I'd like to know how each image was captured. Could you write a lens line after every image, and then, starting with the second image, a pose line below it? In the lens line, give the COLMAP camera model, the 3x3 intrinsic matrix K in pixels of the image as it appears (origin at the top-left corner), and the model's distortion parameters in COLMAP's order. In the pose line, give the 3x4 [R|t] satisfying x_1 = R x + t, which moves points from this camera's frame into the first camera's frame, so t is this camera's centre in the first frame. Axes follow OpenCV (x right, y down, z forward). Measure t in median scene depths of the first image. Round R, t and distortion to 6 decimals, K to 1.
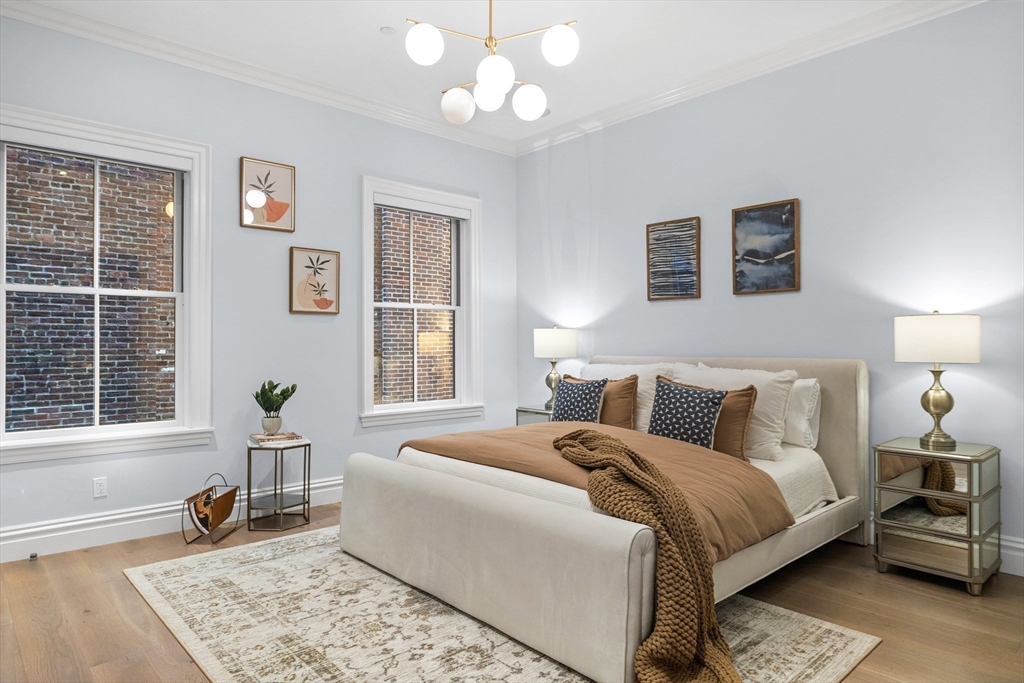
lens RADIAL K [[613.9, 0, 537.8], [0, 613.9, 337.5], [0, 0, 1]] dist [-0.005701, 0.003019]
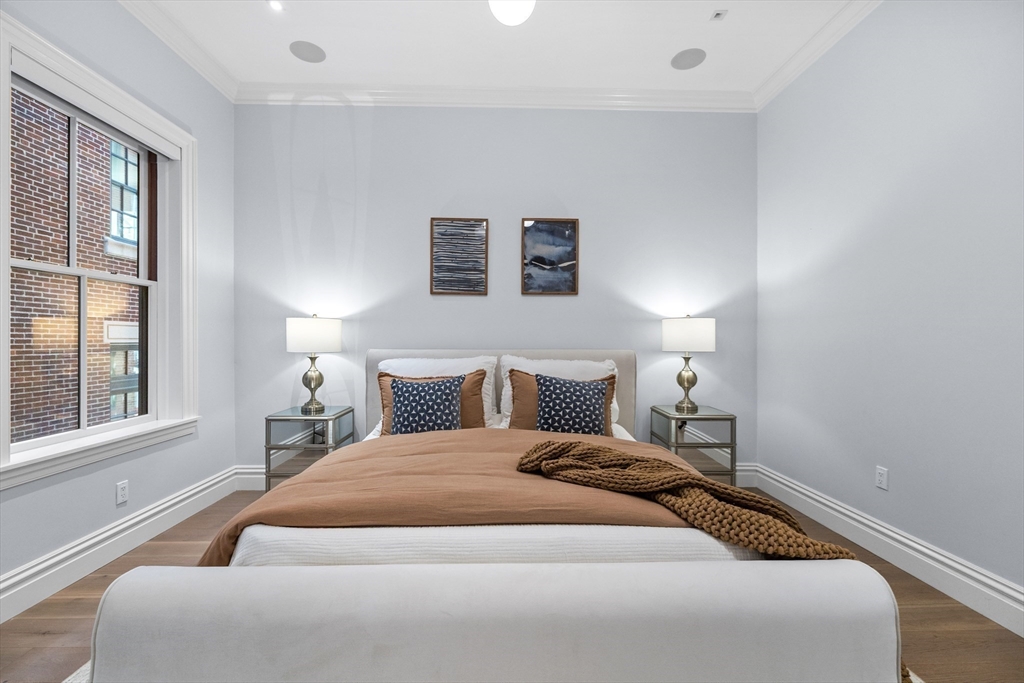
lens RADIAL K [[430.9, 0, 516.3], [0, 430.9, 337.5], [0, 0, 1]] dist [0.001328, 0.000335]
pose [[0.676866, 0.006796, 0.736075, -0.287119], [-0.013105, 0.999910, 0.002819, 0.008696], [-0.735990, -0.011554, 0.676894, 0.496261]]
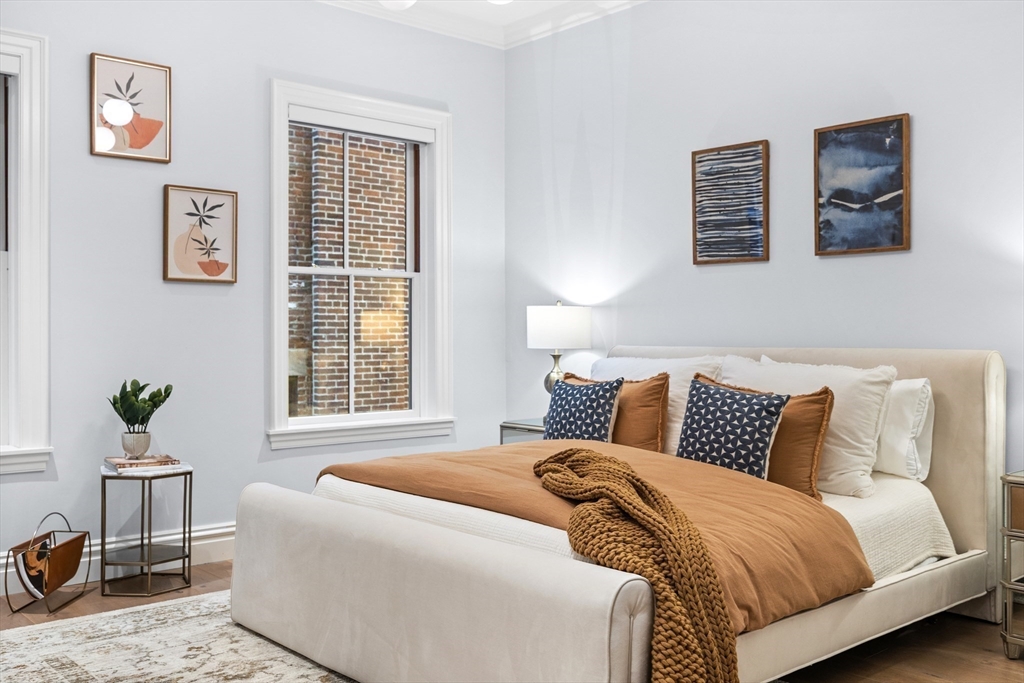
lens RADIAL K [[958.4, 0, 551.9], [0, 958.4, 329.9], [0, 0, 1]] dist [0.006187, 0.000000]
pose [[0.999865, 0.002381, -0.016245, 0.048322], [-0.002252, 0.999966, 0.007945, 0.004687], [0.016264, -0.007907, 0.999836, -0.066693]]
